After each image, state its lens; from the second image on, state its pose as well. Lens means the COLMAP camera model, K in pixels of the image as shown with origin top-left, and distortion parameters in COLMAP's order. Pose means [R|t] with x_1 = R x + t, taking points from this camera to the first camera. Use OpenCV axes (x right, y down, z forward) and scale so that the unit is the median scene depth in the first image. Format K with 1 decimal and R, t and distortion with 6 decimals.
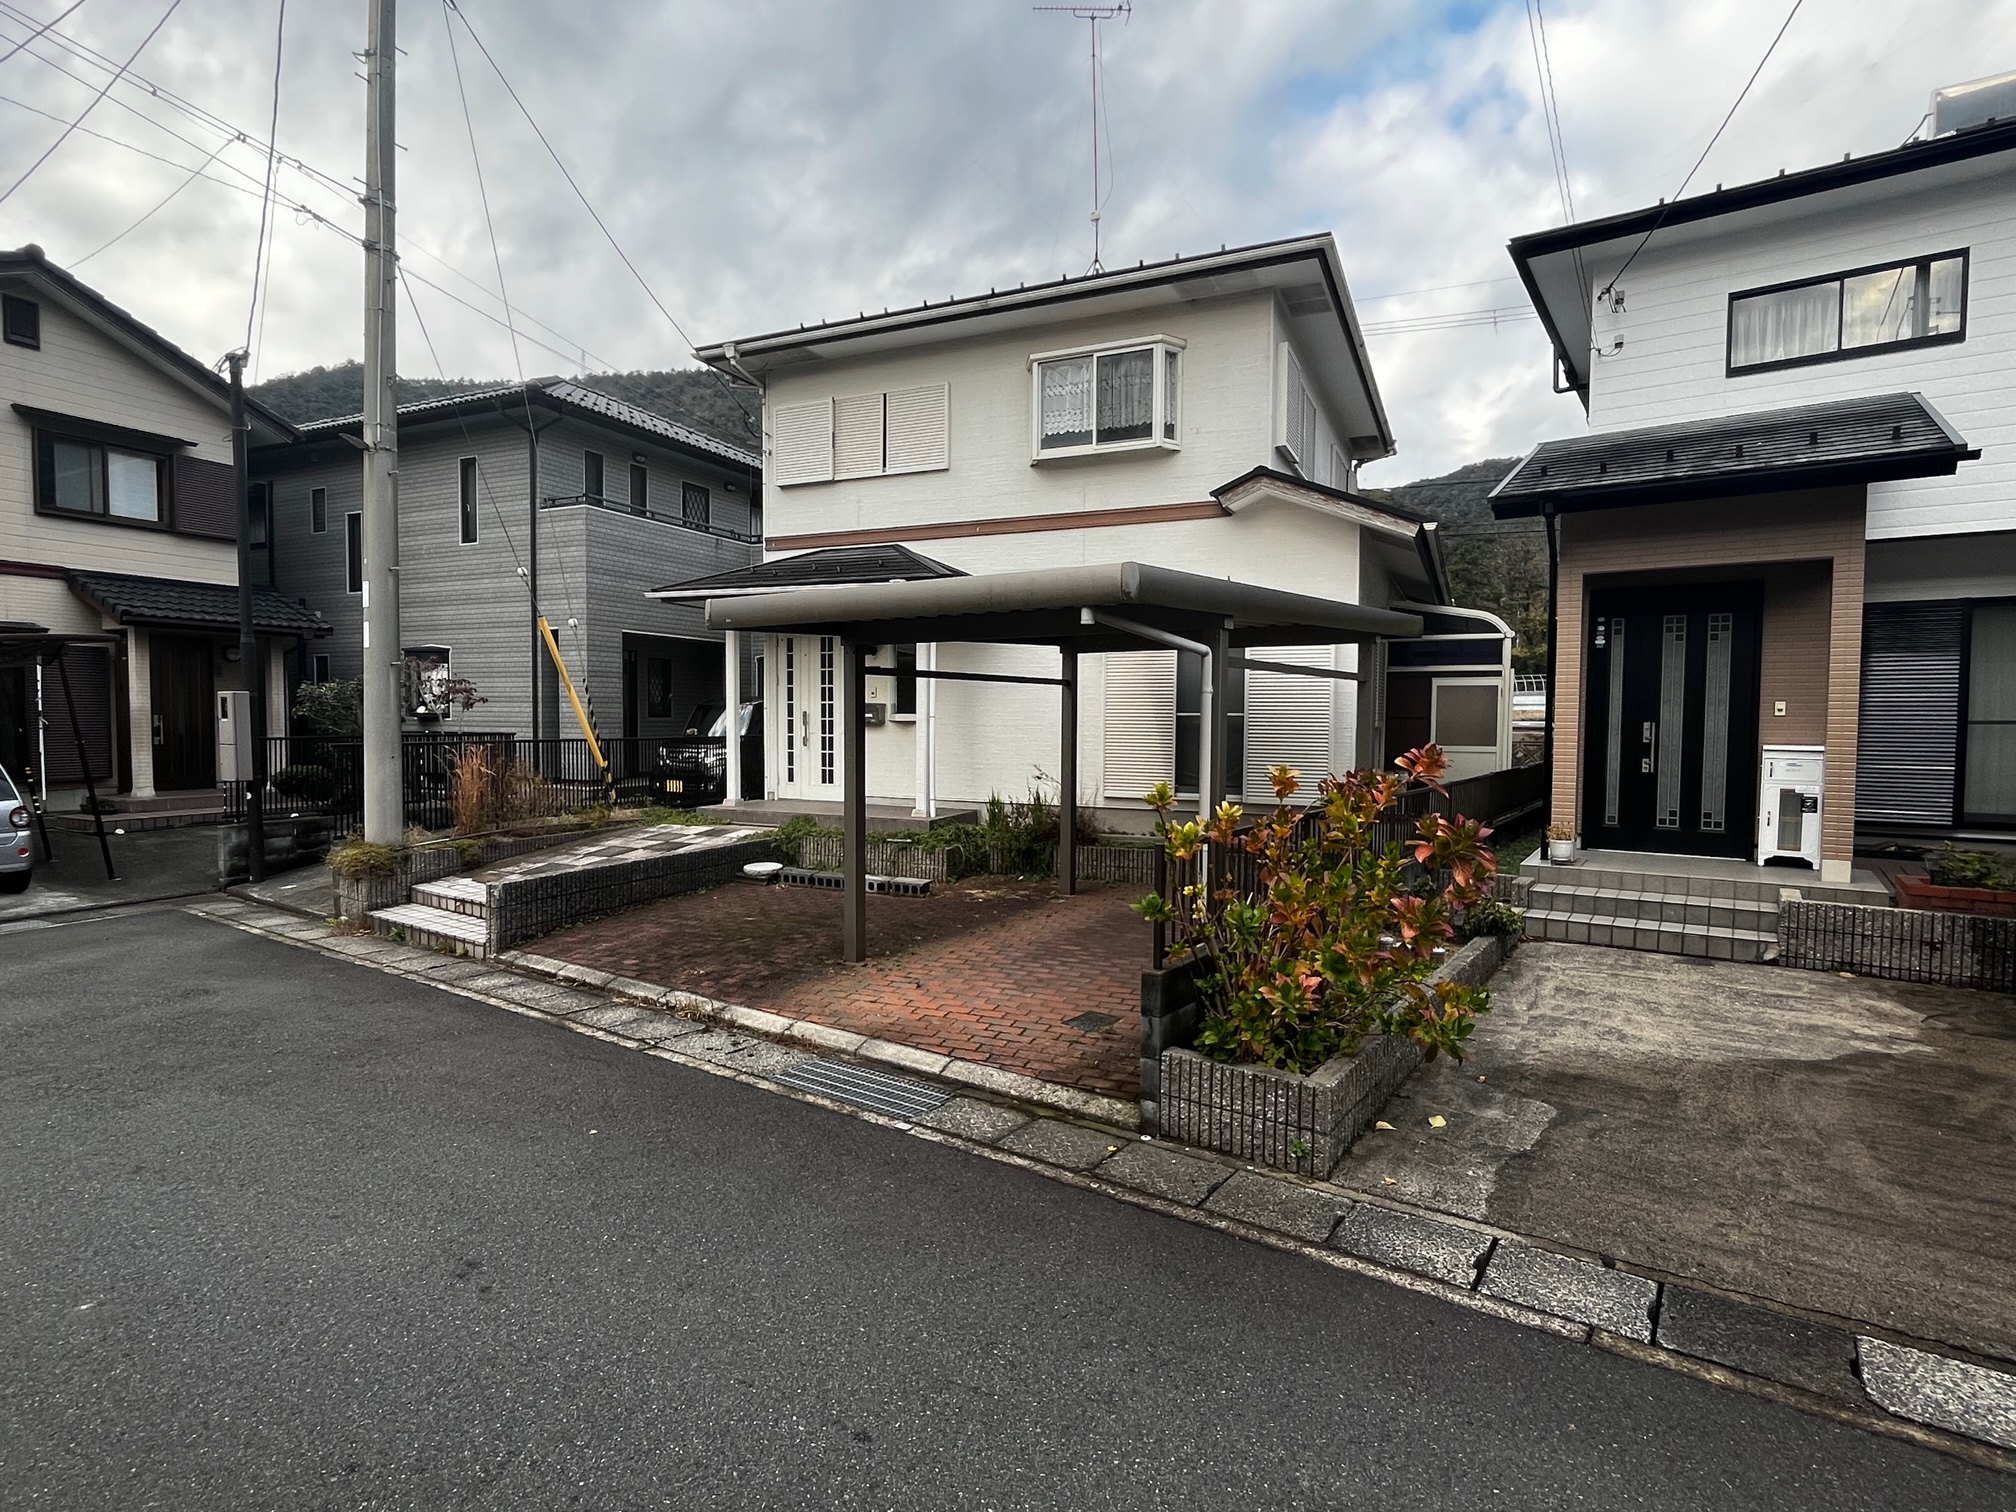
lens RADIAL K [[1003.0, 0, 1008.0], [0, 1003.0, 756.0], [0, 0, 1]] dist [-0.001679, 0.000724]
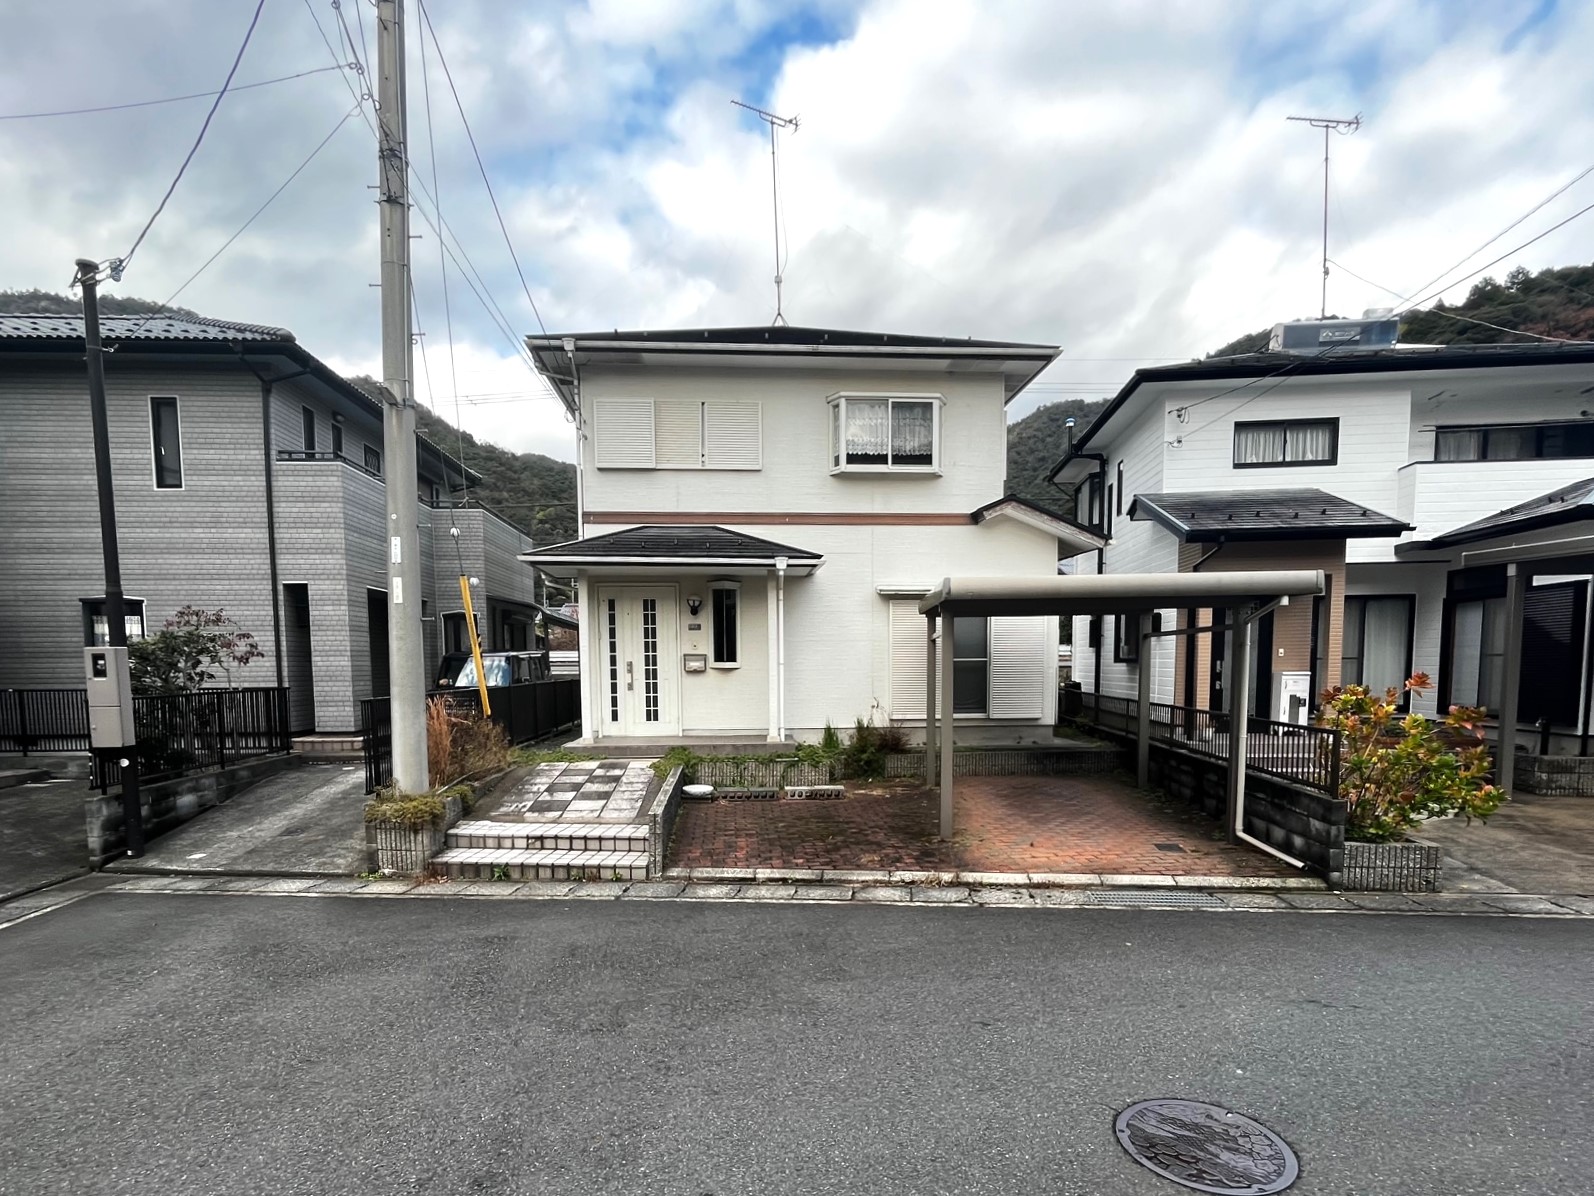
lens RADIAL K [[796.6, 0, 794.8], [0, 796.6, 724.3], [0, 0, 1]] dist [-0.003878, -0.000104]
pose [[0.881220, -0.050289, 0.470024, -0.565291], [0.032719, 0.998429, 0.045483, -0.007788], [-0.471573, -0.024702, 0.881481, 0.083437]]
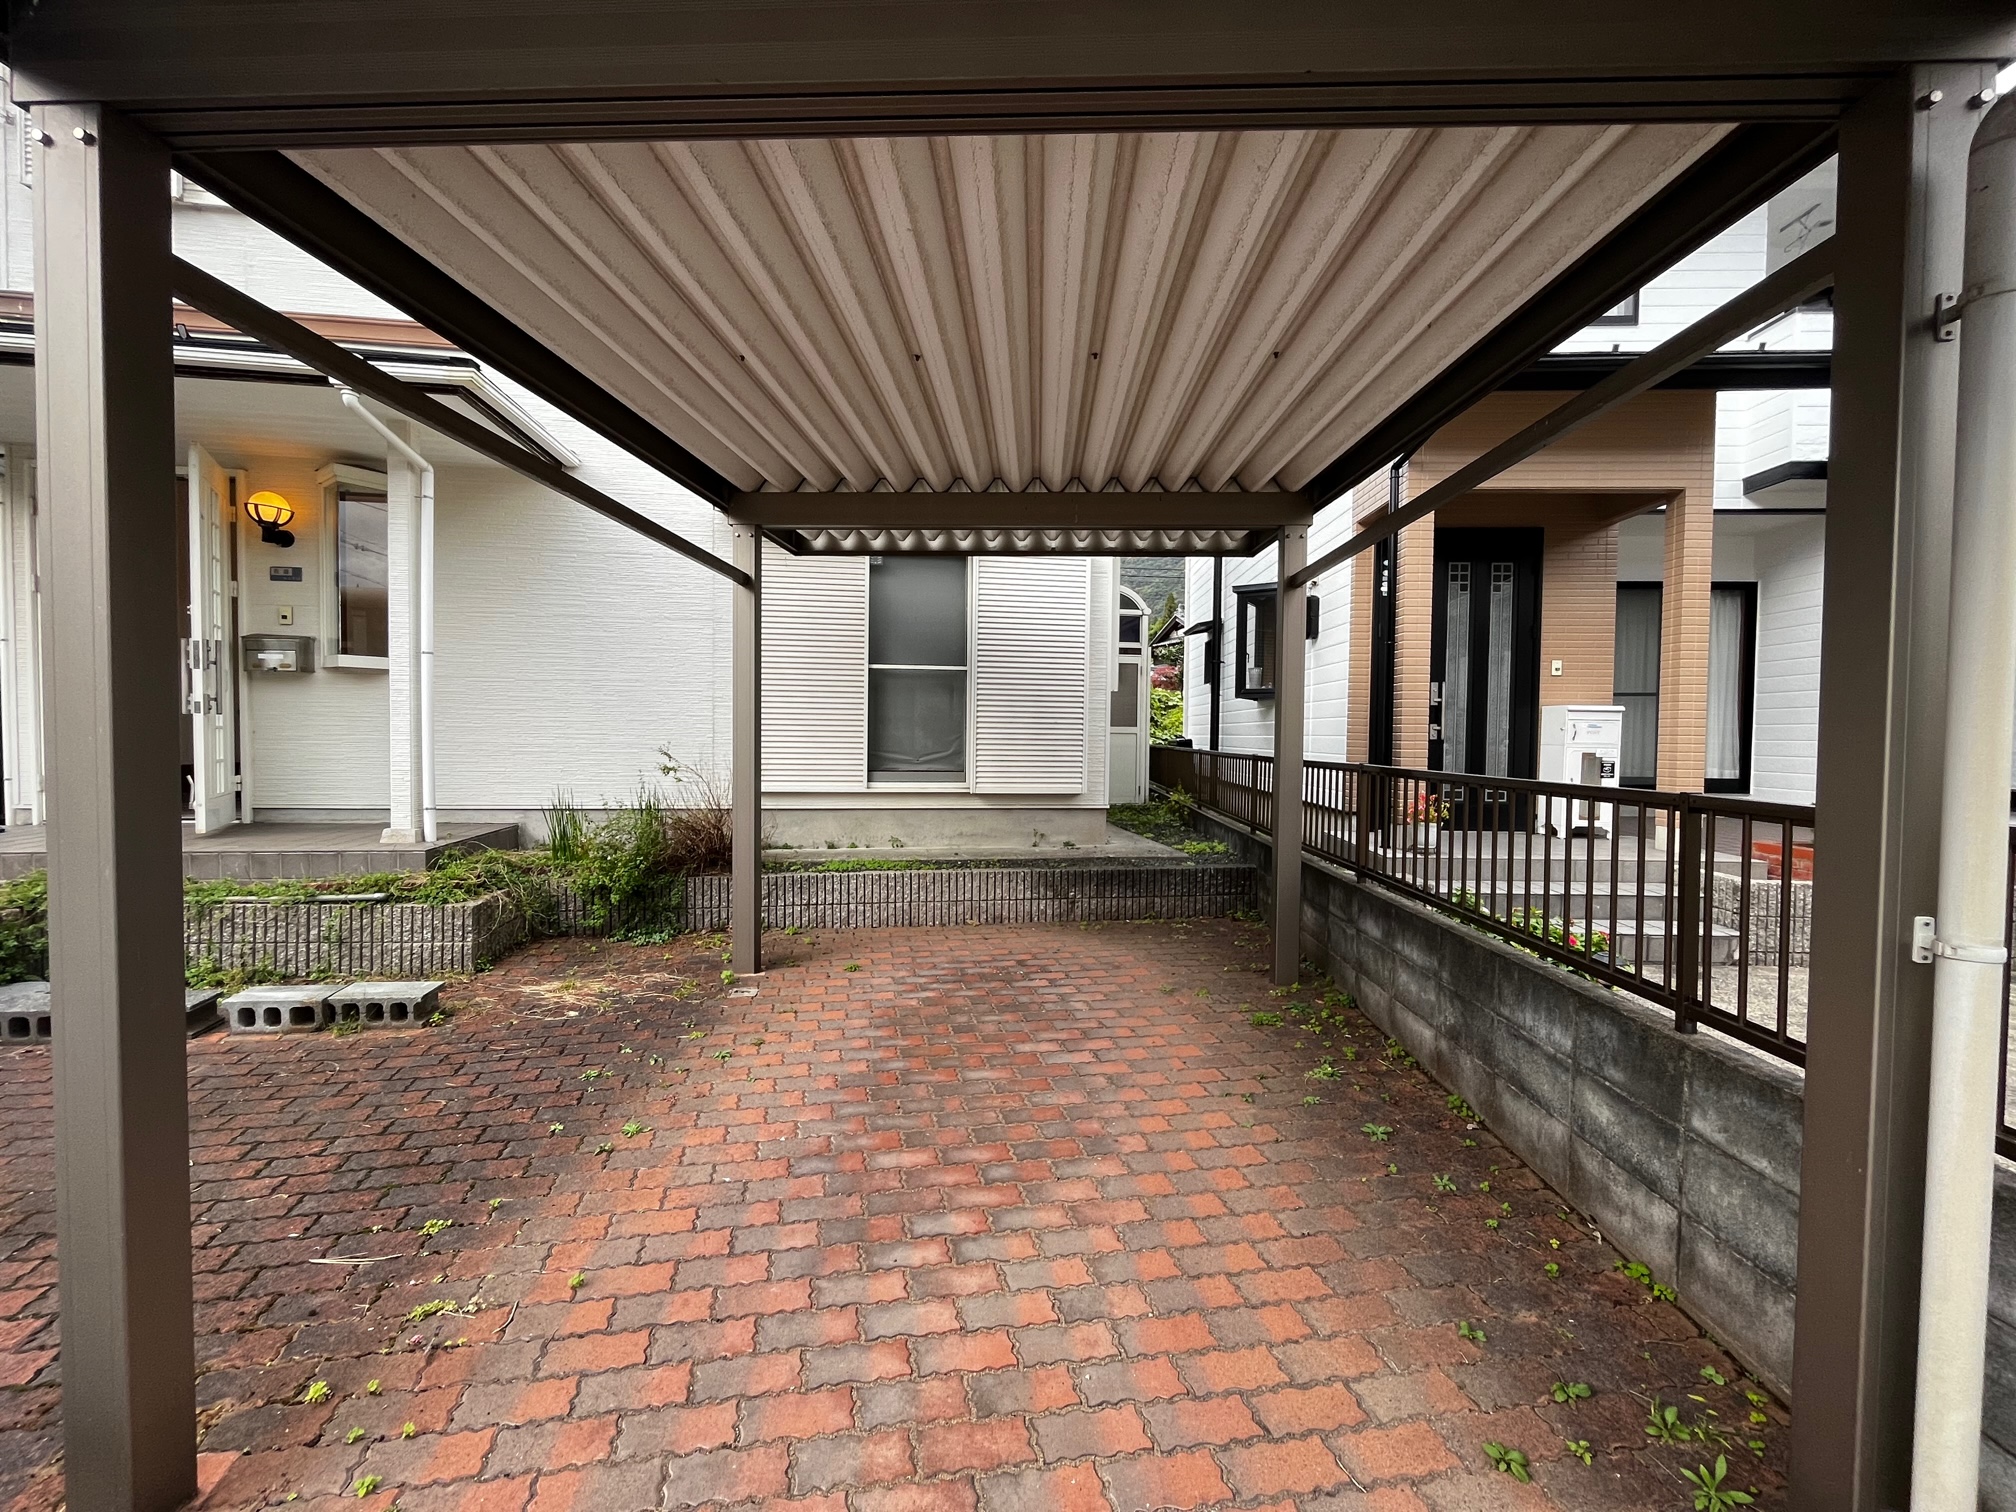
lens RADIAL K [[815.7, 0, 1004.3], [0, 815.7, 751.3], [0, 0, 1]] dist [0.000055, -0.000127]
pose [[0.841245, -0.009760, 0.540566, -0.055015], [0.015840, 0.999853, -0.006598, 0.020912], [-0.540422, 0.014113, 0.841276, 0.486496]]
